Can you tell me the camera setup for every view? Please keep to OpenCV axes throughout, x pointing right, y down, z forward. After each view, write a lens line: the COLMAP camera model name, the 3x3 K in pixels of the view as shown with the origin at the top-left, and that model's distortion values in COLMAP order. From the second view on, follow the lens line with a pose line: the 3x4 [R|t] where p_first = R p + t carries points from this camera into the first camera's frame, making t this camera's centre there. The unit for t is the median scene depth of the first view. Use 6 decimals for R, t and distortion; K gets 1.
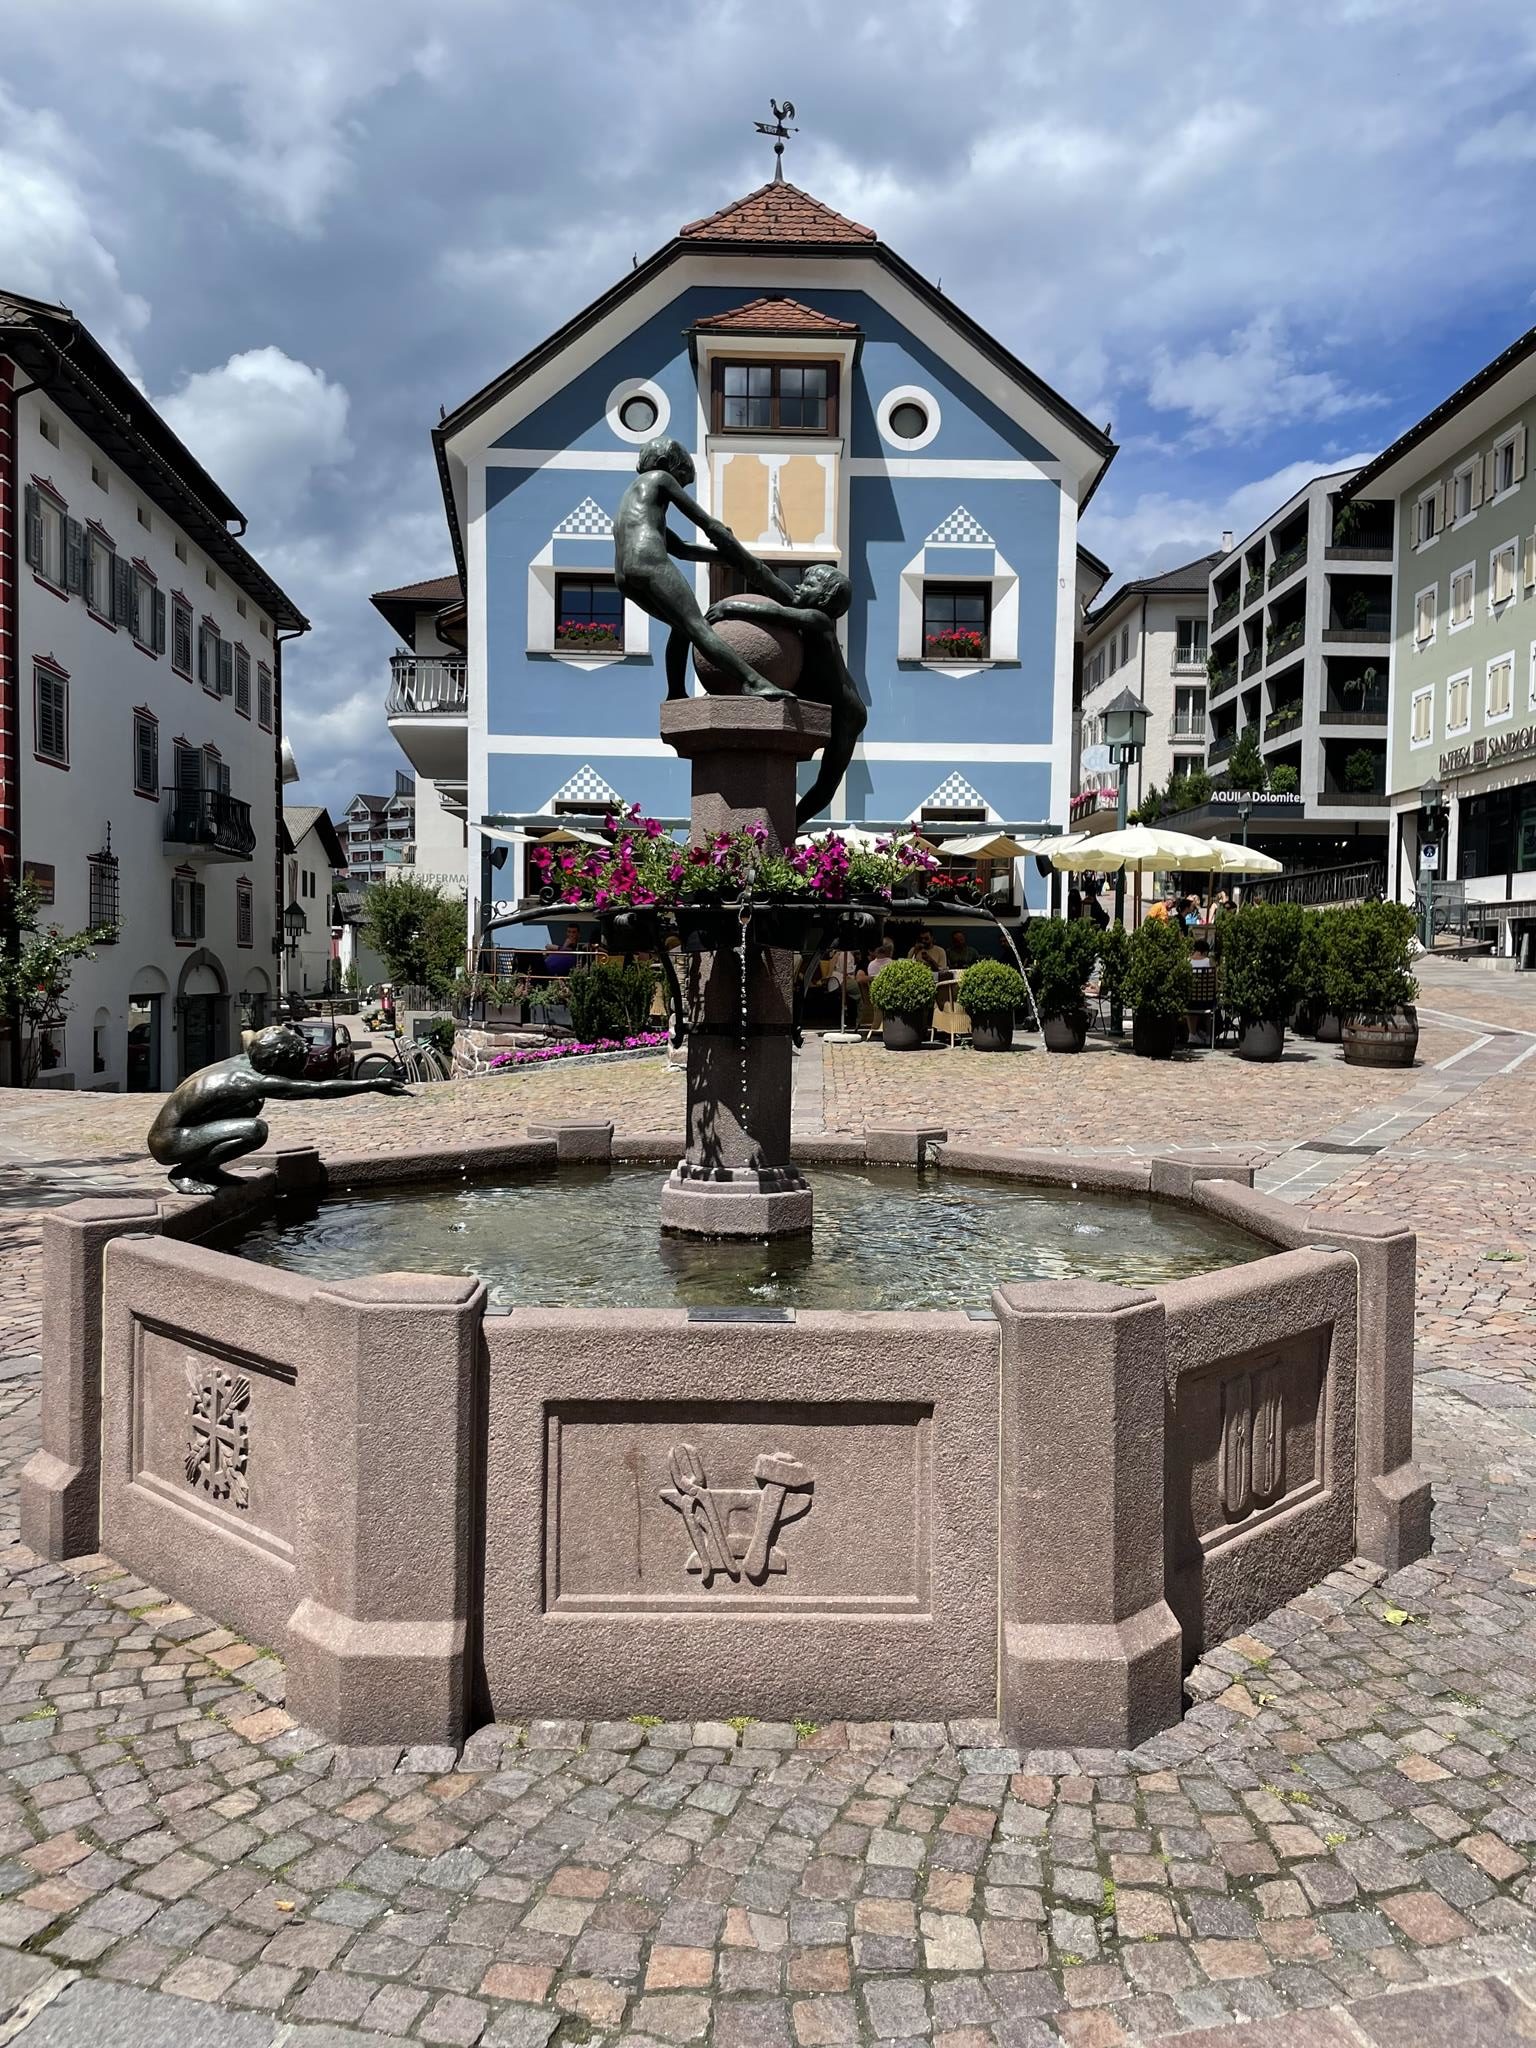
lens RADIAL K [[1588.9, 0, 771.3], [0, 1588.9, 1014.6], [0, 0, 1]] dist [0.044767, 0.000916]
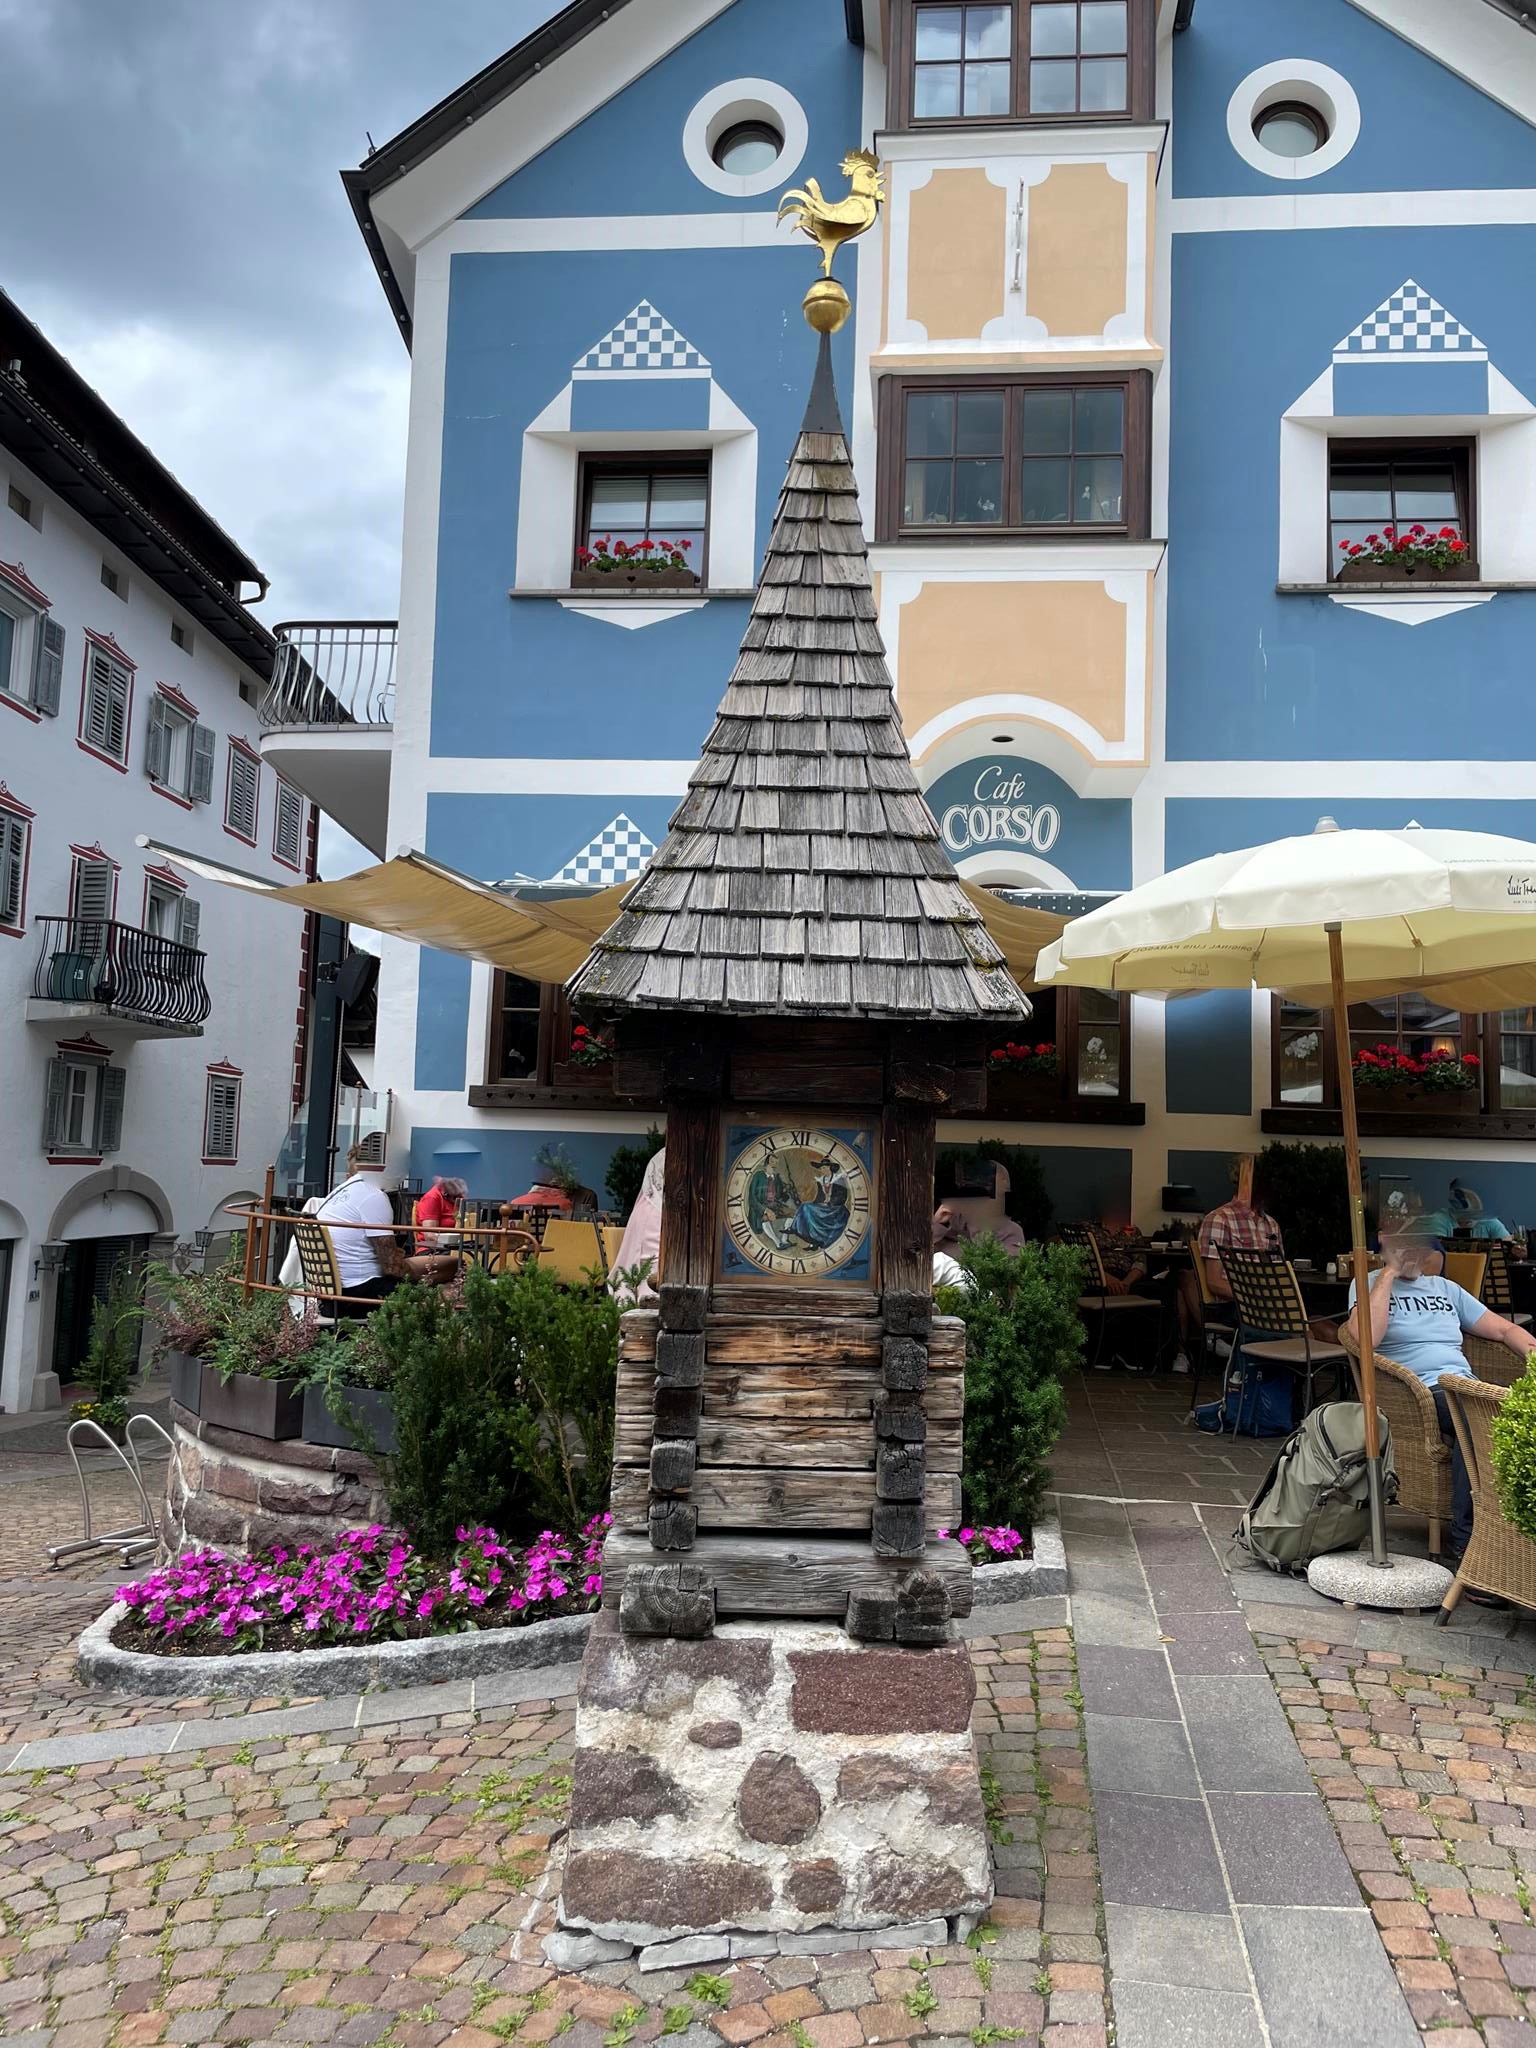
lens RADIAL K [[1588.9, 0, 781.0], [0, 1588.9, 1014.6], [0, 0, 1]] dist [0.044767, 0.000916]
pose [[0.993185, 0.006941, -0.116341, -0.010436], [-0.022353, 0.991038, -0.131696, -0.032788], [0.114384, 0.133399, 0.984439, 0.532746]]
